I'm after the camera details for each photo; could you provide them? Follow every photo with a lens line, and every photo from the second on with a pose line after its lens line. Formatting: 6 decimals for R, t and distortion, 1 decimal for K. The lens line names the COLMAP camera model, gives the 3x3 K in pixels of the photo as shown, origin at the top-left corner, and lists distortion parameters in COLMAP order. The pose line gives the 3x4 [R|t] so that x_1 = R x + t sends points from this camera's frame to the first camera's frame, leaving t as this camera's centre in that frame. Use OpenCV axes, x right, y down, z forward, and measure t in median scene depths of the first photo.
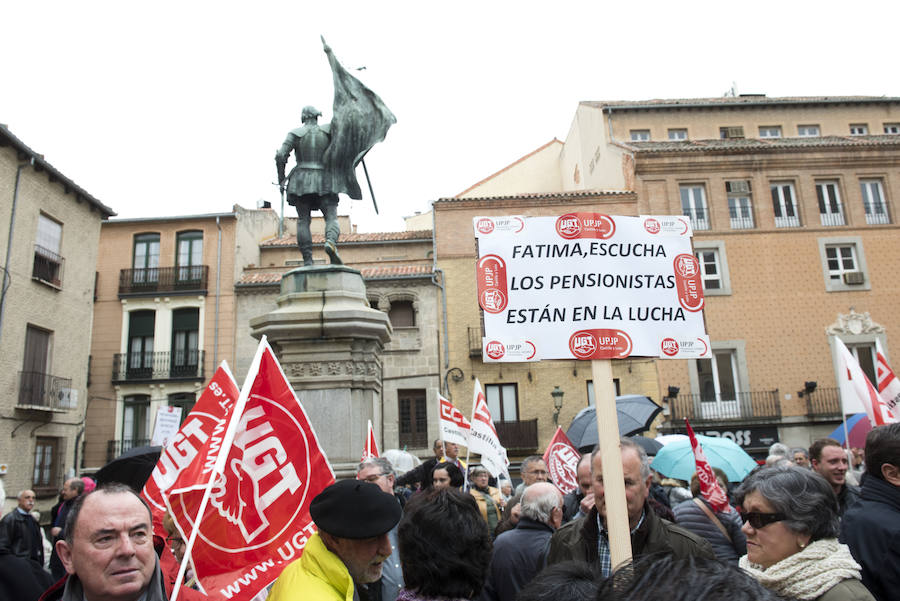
lens RADIAL K [[699.1, 0, 447.5], [0, 699.1, 280.1], [0, 0, 1]] dist [-0.050788, -0.007528]
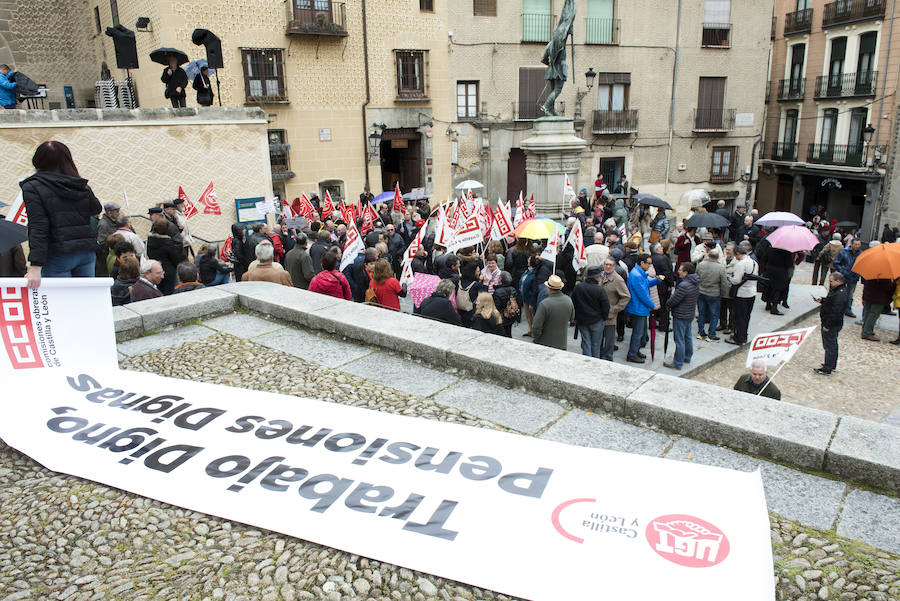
lens RADIAL K [[608.0, 0, 450.0], [0, 608.0, 300.5], [0, 0, 1]] dist [-0.055961, 0.000899]
pose [[0.210708, 0.302337, -0.929621, 0.520647], [0.250384, 0.902556, 0.350287, -0.072947], [0.944939, -0.306571, 0.114475, 0.090754]]
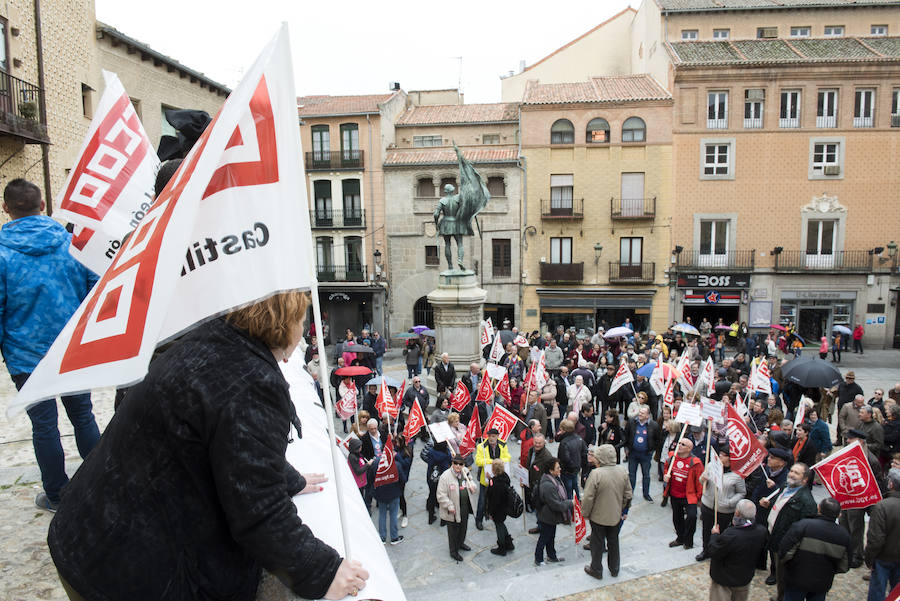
lens RADIAL K [[608.0, 0, 450.0], [0, 608.0, 300.5], [0, 0, 1]] dist [-0.055961, 0.000899]
pose [[0.989783, 0.044284, -0.135533, 0.021762], [0.009232, 0.928649, 0.370845, -0.199621], [0.142285, -0.368307, 0.918752, -0.260177]]
